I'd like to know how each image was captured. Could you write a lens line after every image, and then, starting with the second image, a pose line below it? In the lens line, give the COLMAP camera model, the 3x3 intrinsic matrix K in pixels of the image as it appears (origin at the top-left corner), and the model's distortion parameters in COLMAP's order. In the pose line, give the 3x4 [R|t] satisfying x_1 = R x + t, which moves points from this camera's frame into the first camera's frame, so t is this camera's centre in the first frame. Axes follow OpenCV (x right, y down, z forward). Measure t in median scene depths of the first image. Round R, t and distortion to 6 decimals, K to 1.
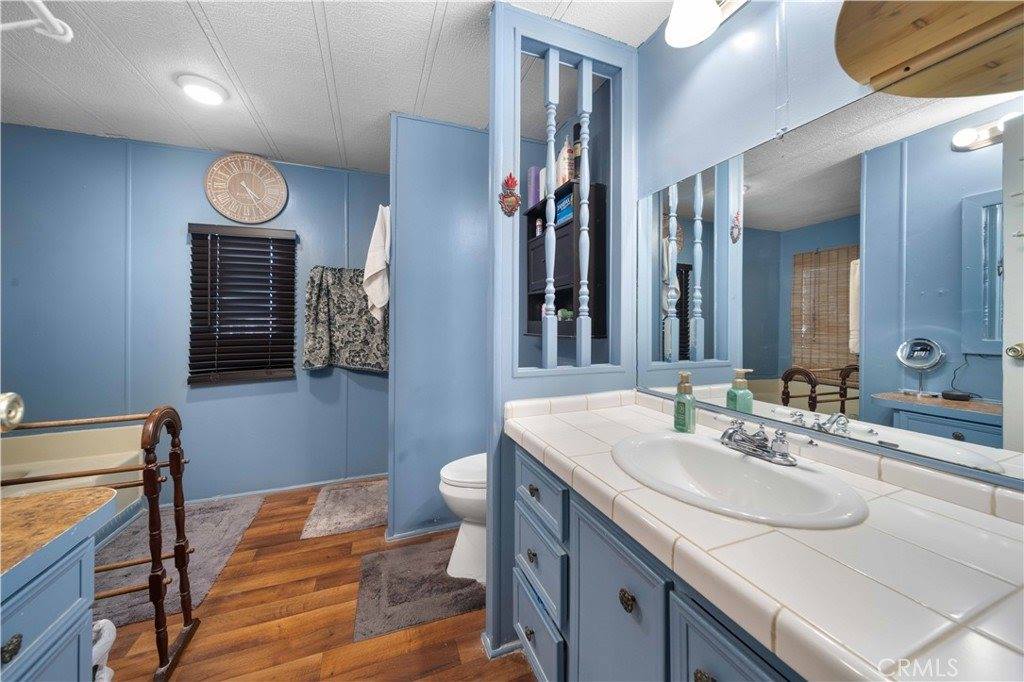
lens RADIAL K [[360.9, 0, 514.1], [0, 360.9, 319.3], [0, 0, 1]] dist [-0.000996, -0.000249]
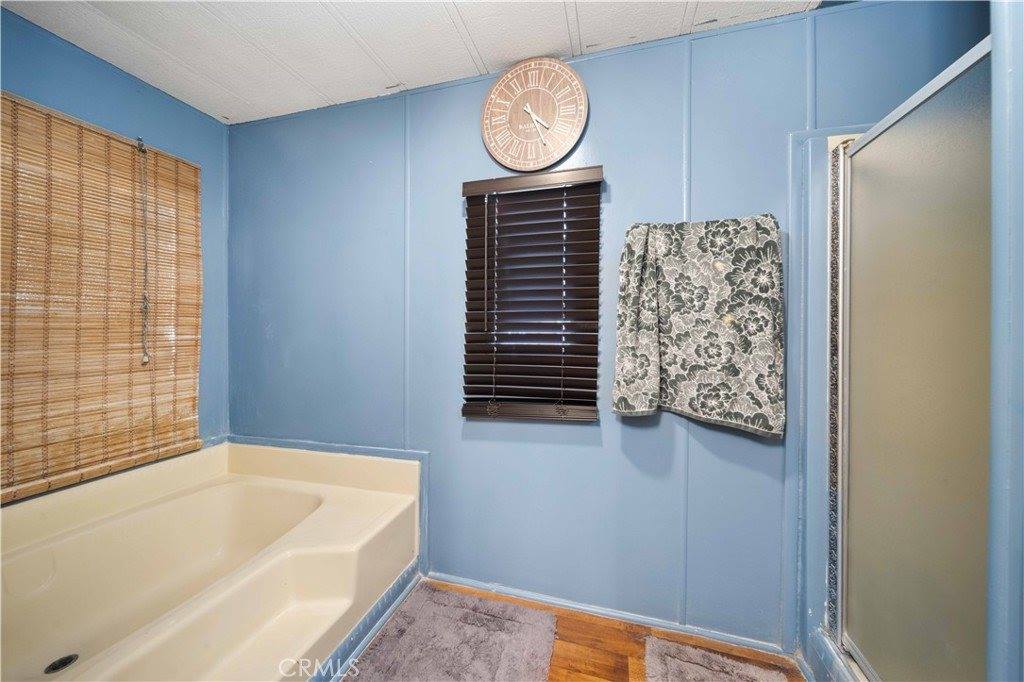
lens RADIAL K [[360.9, 0, 513.6], [0, 360.9, 332.1], [0, 0, 1]] dist [-0.000996, -0.000249]
pose [[0.798128, 0.009756, -0.602409, -0.368841], [-0.002408, 0.999913, 0.013003, 0.008403], [0.602484, -0.008928, 0.798081, 0.456205]]
